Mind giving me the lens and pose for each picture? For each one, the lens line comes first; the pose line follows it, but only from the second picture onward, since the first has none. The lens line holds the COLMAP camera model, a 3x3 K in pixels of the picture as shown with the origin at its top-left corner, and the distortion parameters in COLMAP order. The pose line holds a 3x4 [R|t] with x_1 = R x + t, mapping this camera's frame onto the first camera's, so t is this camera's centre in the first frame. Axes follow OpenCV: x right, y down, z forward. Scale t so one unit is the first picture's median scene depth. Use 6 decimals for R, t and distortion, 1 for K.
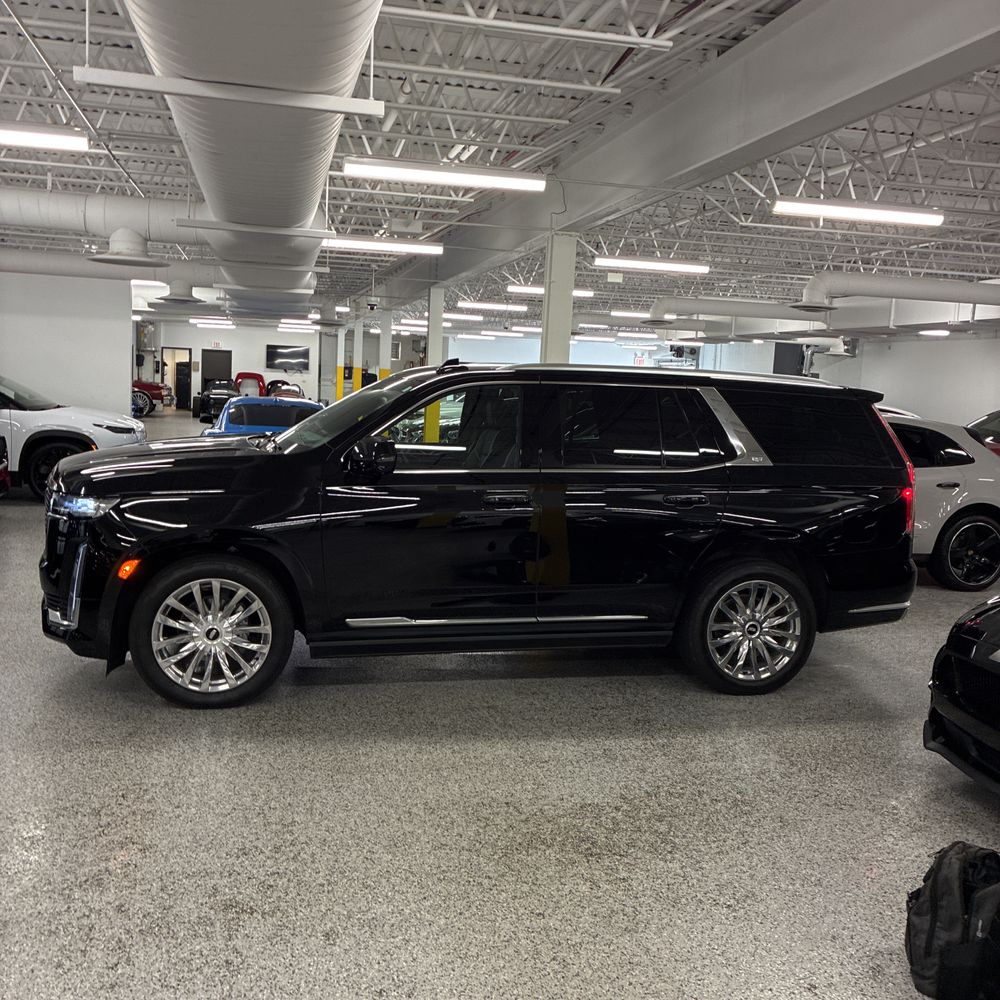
lens RADIAL K [[1013.2, 0, 499.4], [0, 1013.2, 498.3], [0, 0, 1]] dist [0.022240, 0.000000]
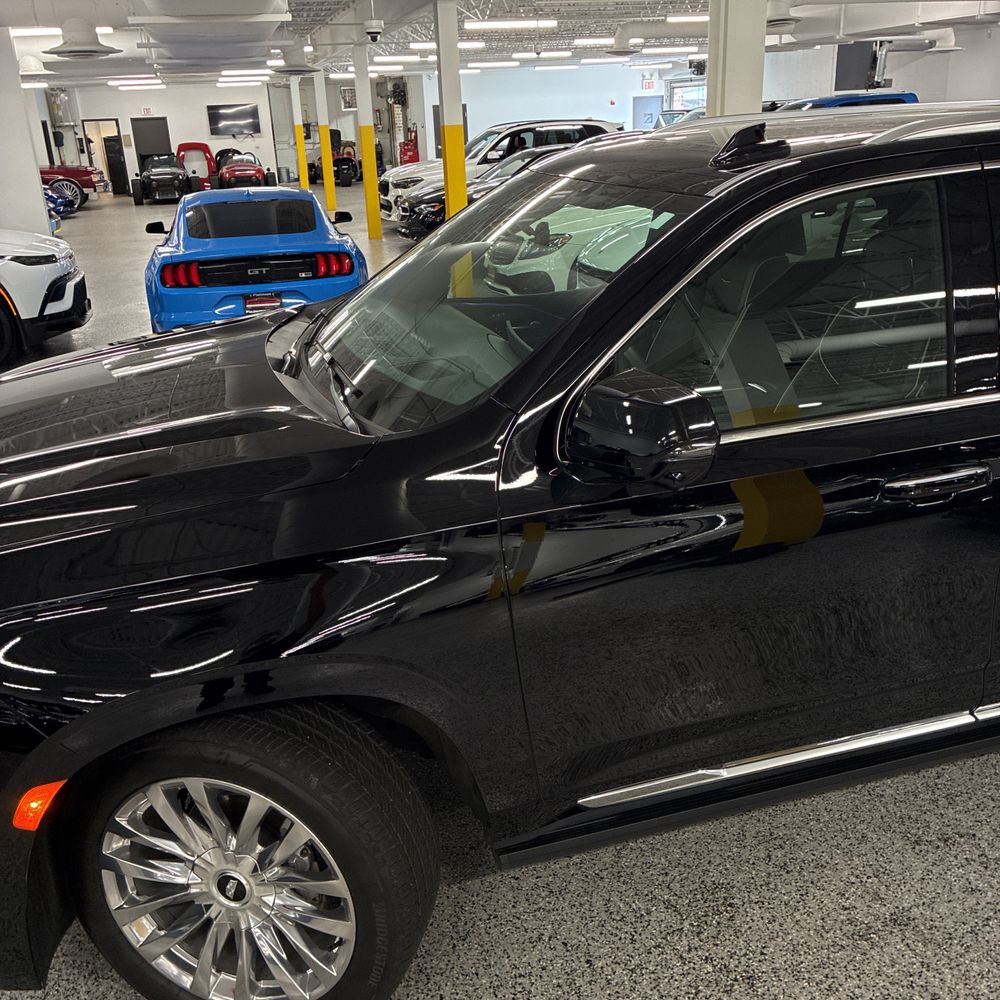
lens RADIAL K [[1013.2, 0, 503.4], [0, 1013.2, 505.0], [0, 0, 1]] dist [0.022240, 0.000000]
pose [[0.994977, -0.099557, 0.010457, -0.029272], [0.093942, 0.964699, 0.246029, -0.018276], [-0.034582, -0.243810, 0.969206, 0.103316]]
